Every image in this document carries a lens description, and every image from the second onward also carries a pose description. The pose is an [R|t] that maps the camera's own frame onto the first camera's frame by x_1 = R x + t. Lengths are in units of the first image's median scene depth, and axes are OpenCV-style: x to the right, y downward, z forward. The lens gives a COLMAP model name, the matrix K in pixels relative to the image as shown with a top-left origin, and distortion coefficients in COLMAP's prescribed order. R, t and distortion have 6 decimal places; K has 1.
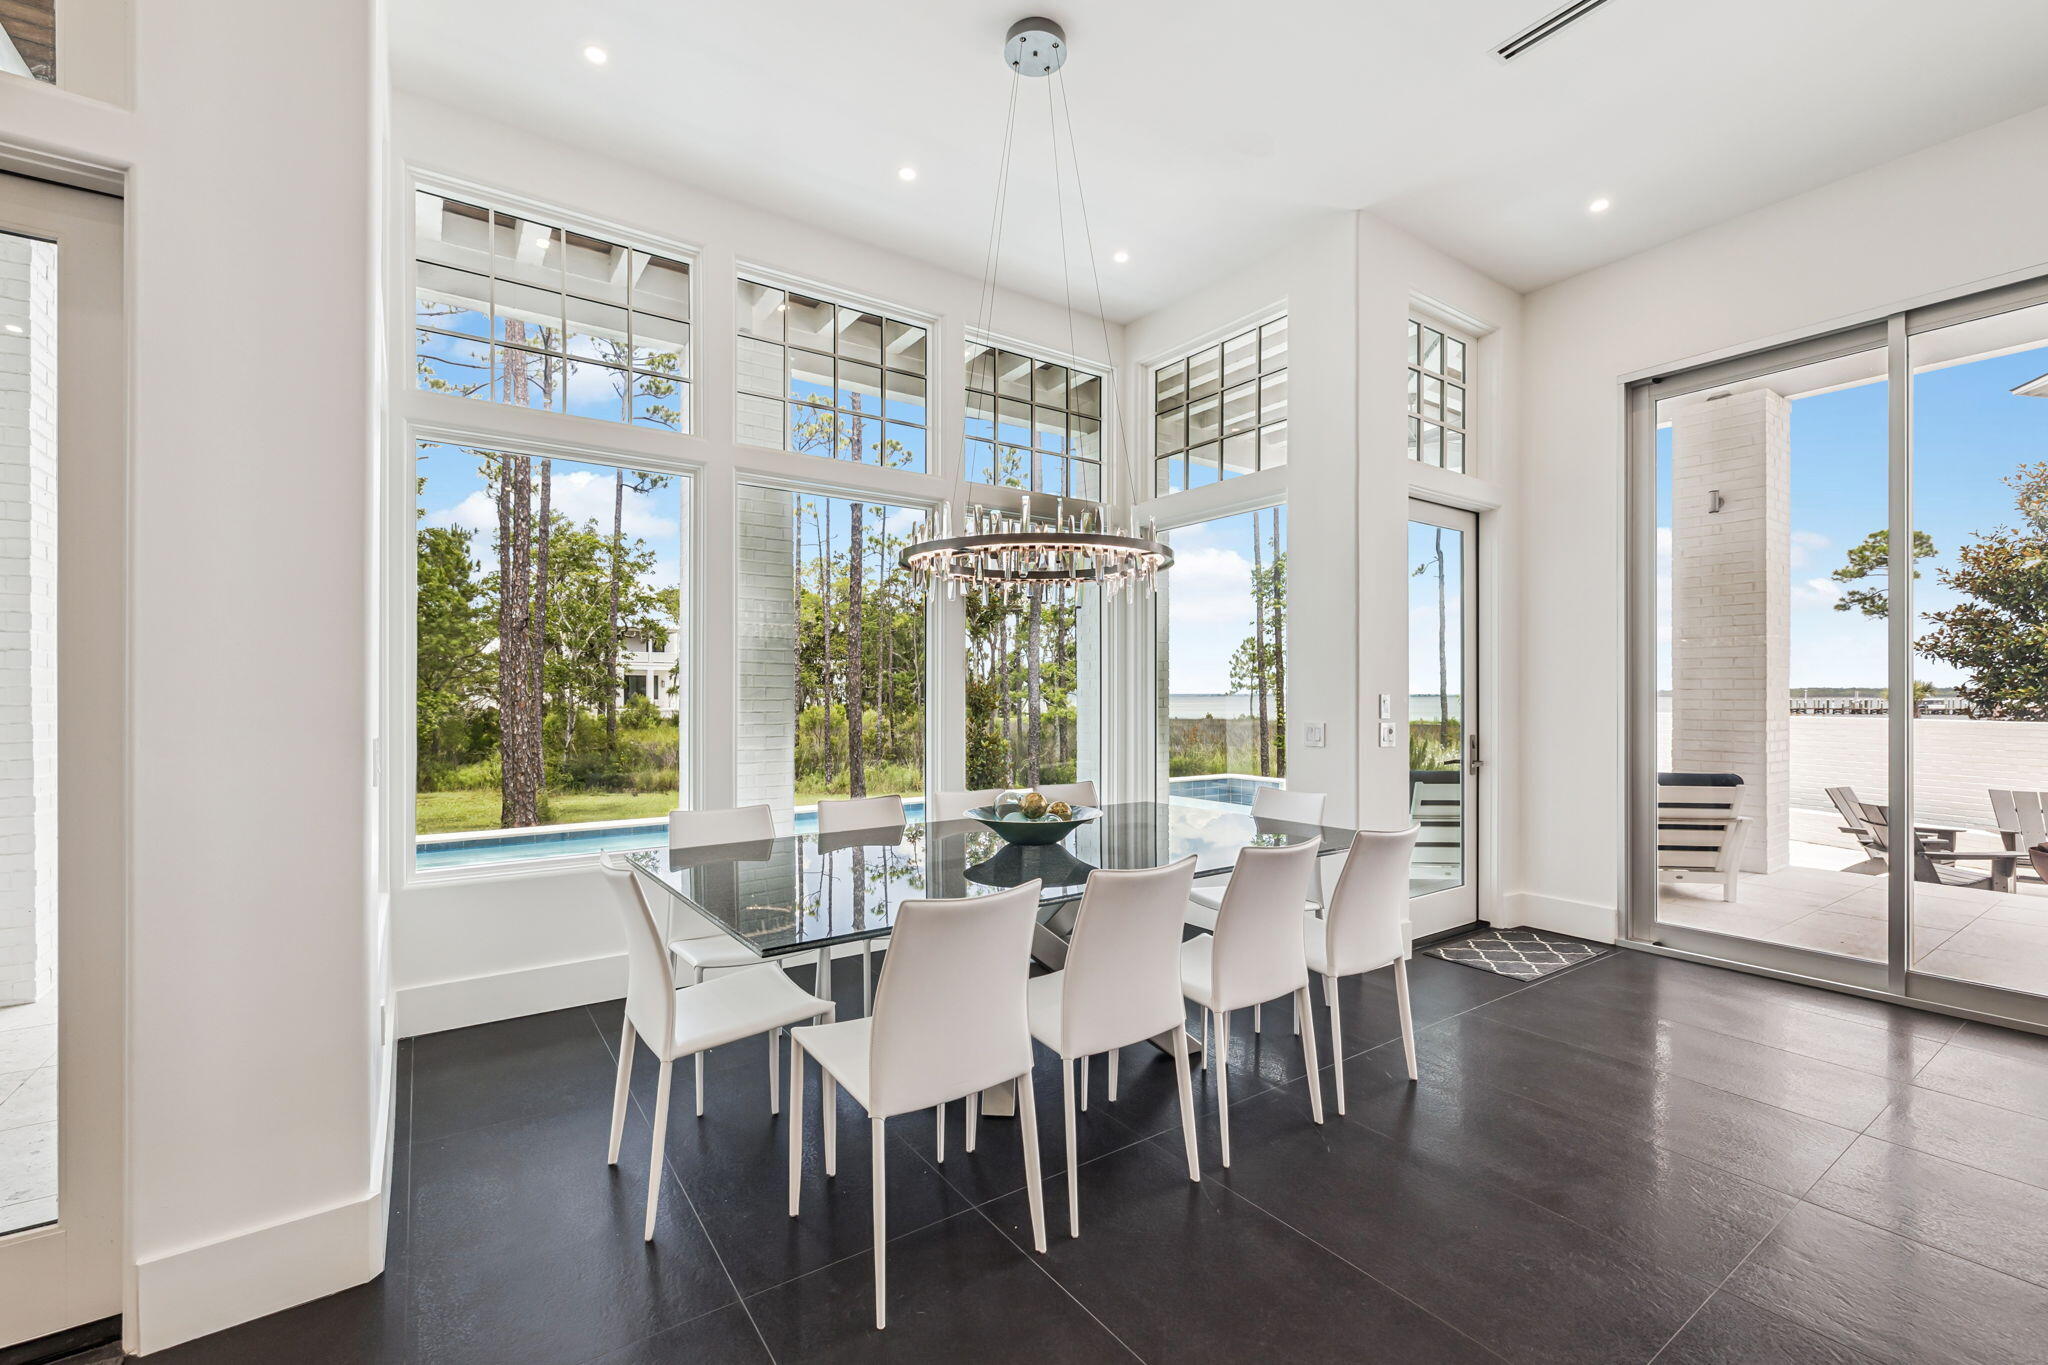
lens RADIAL K [[860.3, 0, 1020.7], [0, 860.3, 686.6], [0, 0, 1]] dist [0.000238, 0.000234]
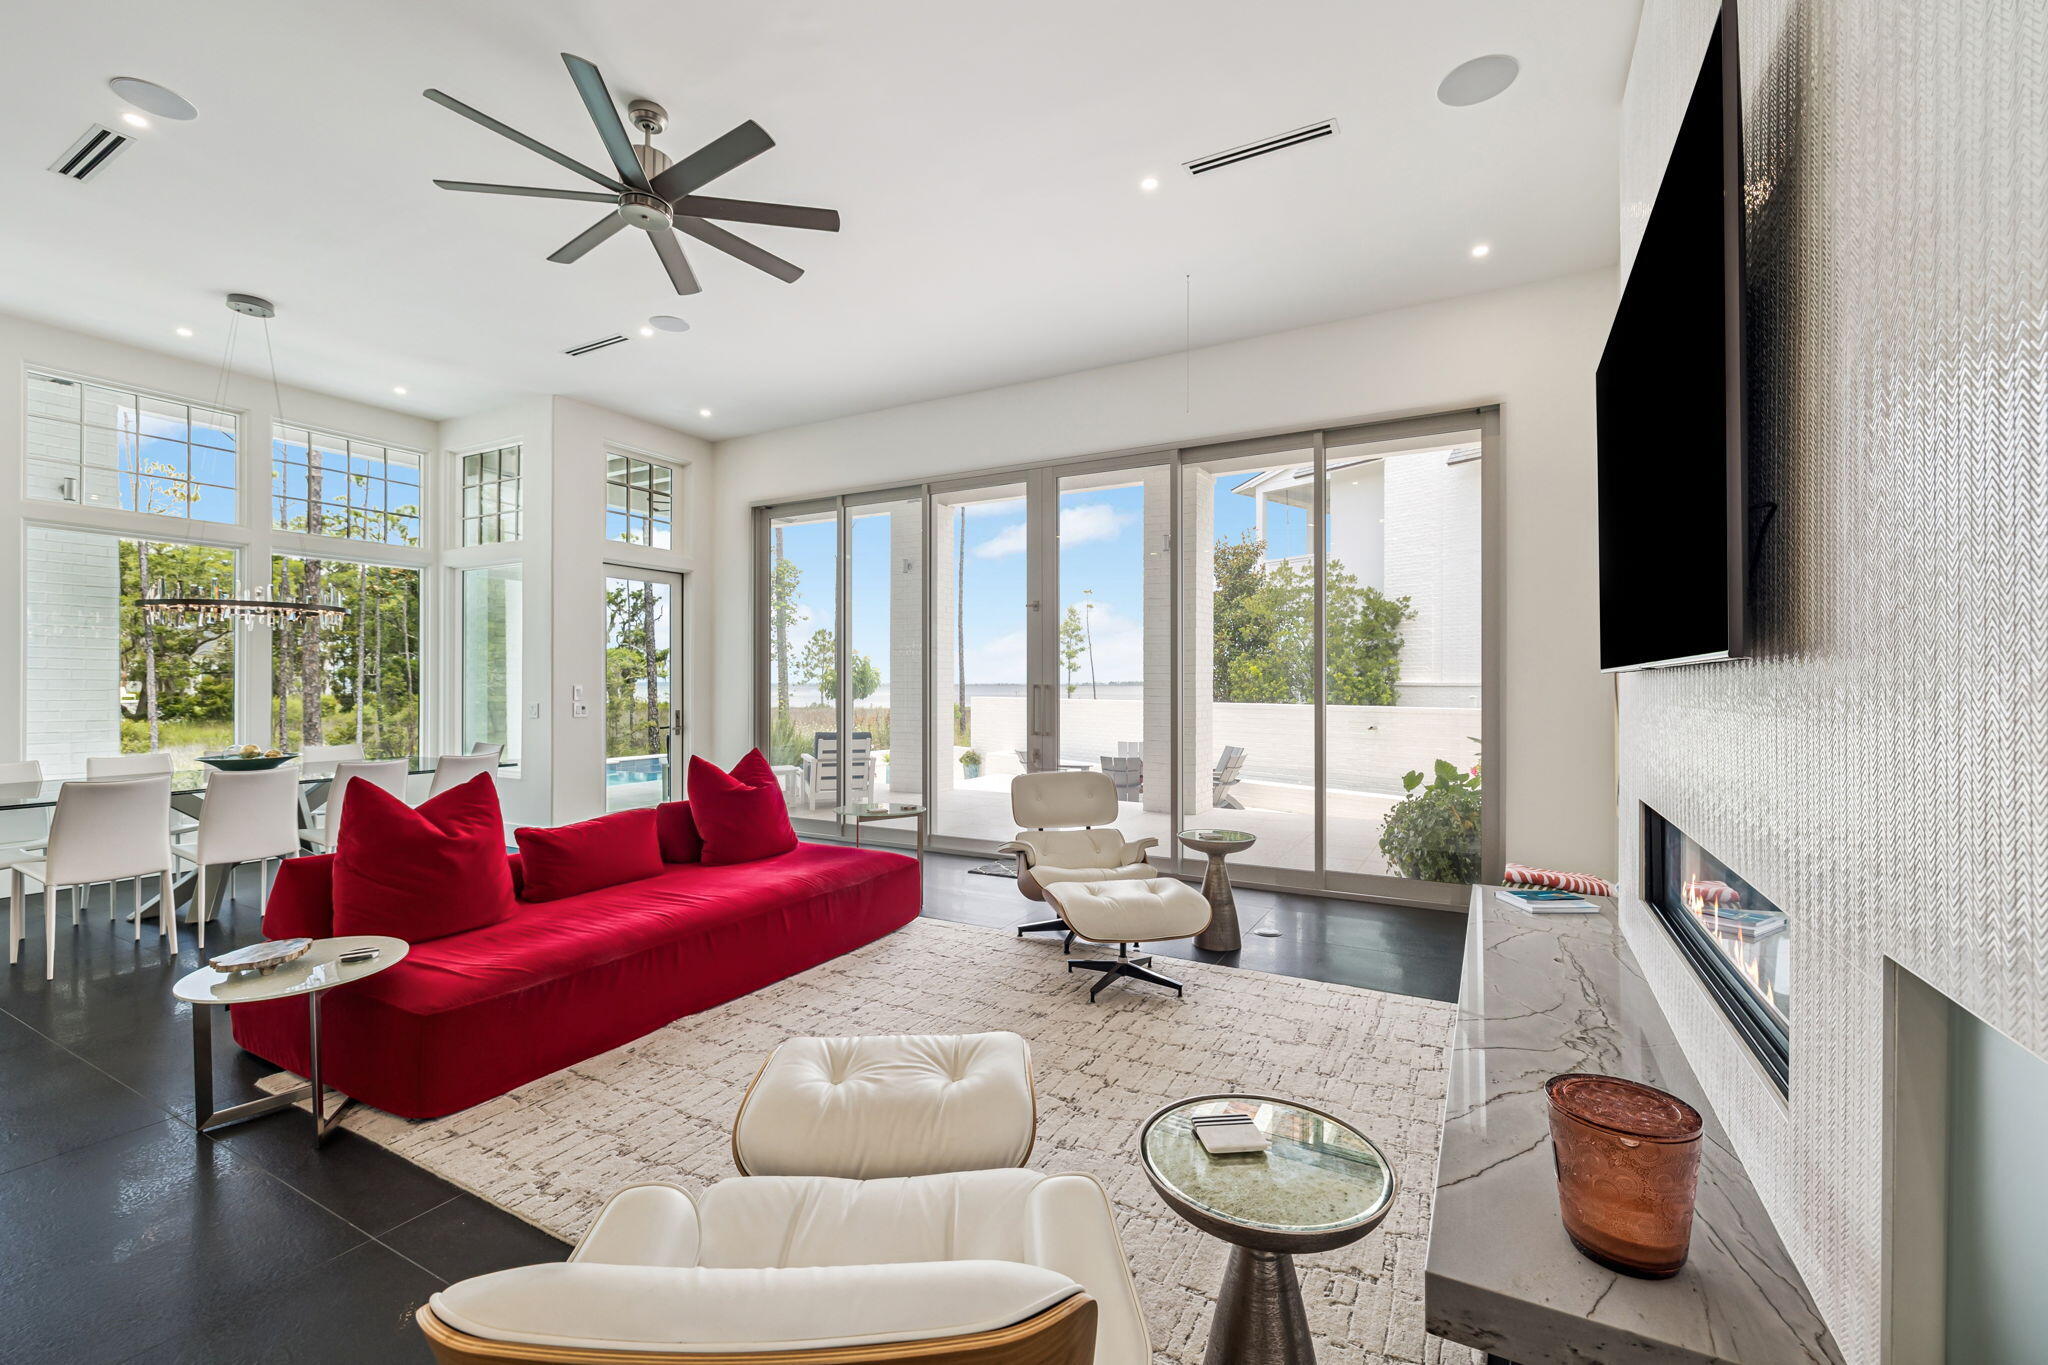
lens RADIAL K [[855.9, 0, 1019.9], [0, 855.9, 680.7], [0, 0, 1]] dist [0.001106, 0.000216]
pose [[0.898141, 0.003068, 0.439697, 0.420776], [-0.005753, 0.999972, 0.004776, -0.012319], [-0.439670, -0.006819, 0.898133, -0.784346]]
